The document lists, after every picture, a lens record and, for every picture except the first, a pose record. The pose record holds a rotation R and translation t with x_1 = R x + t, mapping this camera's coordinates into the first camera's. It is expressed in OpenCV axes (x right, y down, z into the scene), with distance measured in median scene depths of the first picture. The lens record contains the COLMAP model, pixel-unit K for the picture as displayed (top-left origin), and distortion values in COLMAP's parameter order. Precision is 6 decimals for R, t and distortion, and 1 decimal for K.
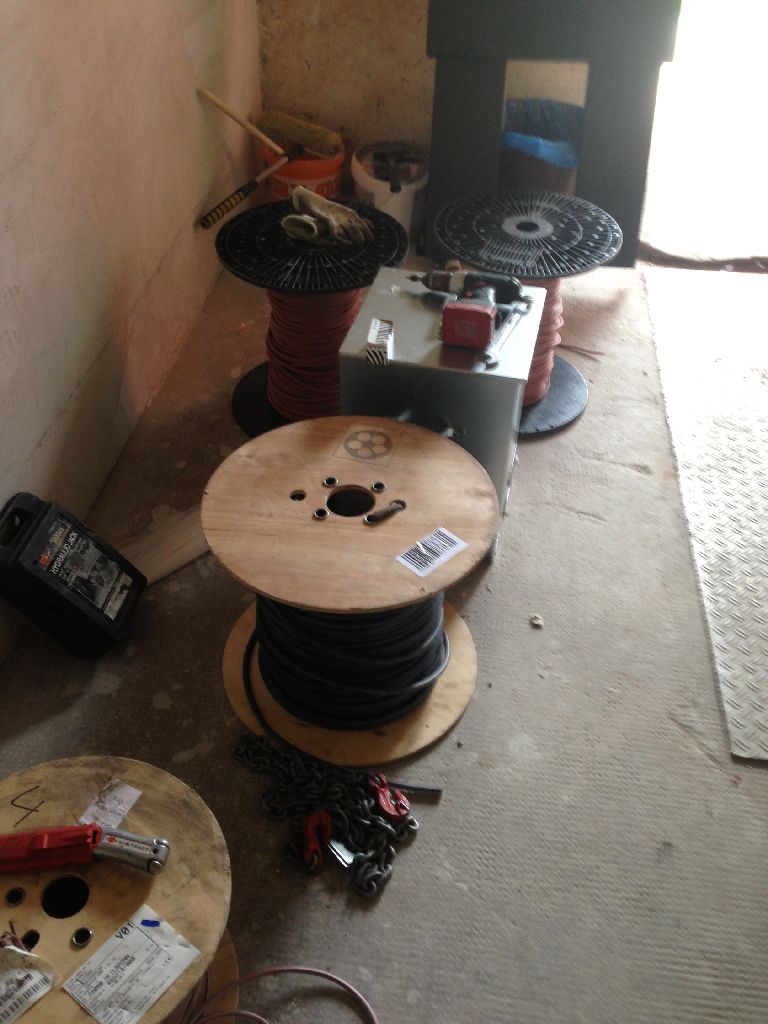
lens RADIAL K [[951.6, 0, 377.5], [0, 951.6, 510.5], [0, 0, 1]] dist [0.062411, 0.000000]
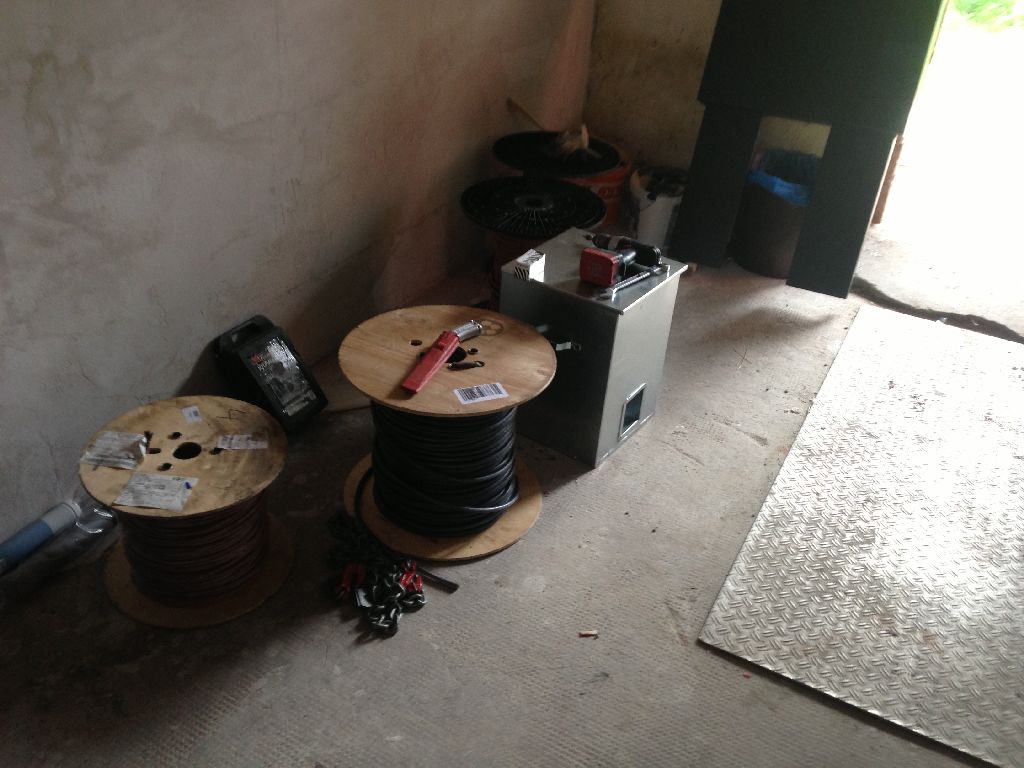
lens RADIAL K [[951.6, 0, 518.7], [0, 951.6, 388.5], [0, 0, 1]] dist [0.062411, 0.000000]
pose [[0.931120, 0.224521, -0.287411, 0.402417], [-0.272290, 0.952229, -0.138266, 0.170378], [0.242637, 0.207001, 0.947775, -0.224370]]
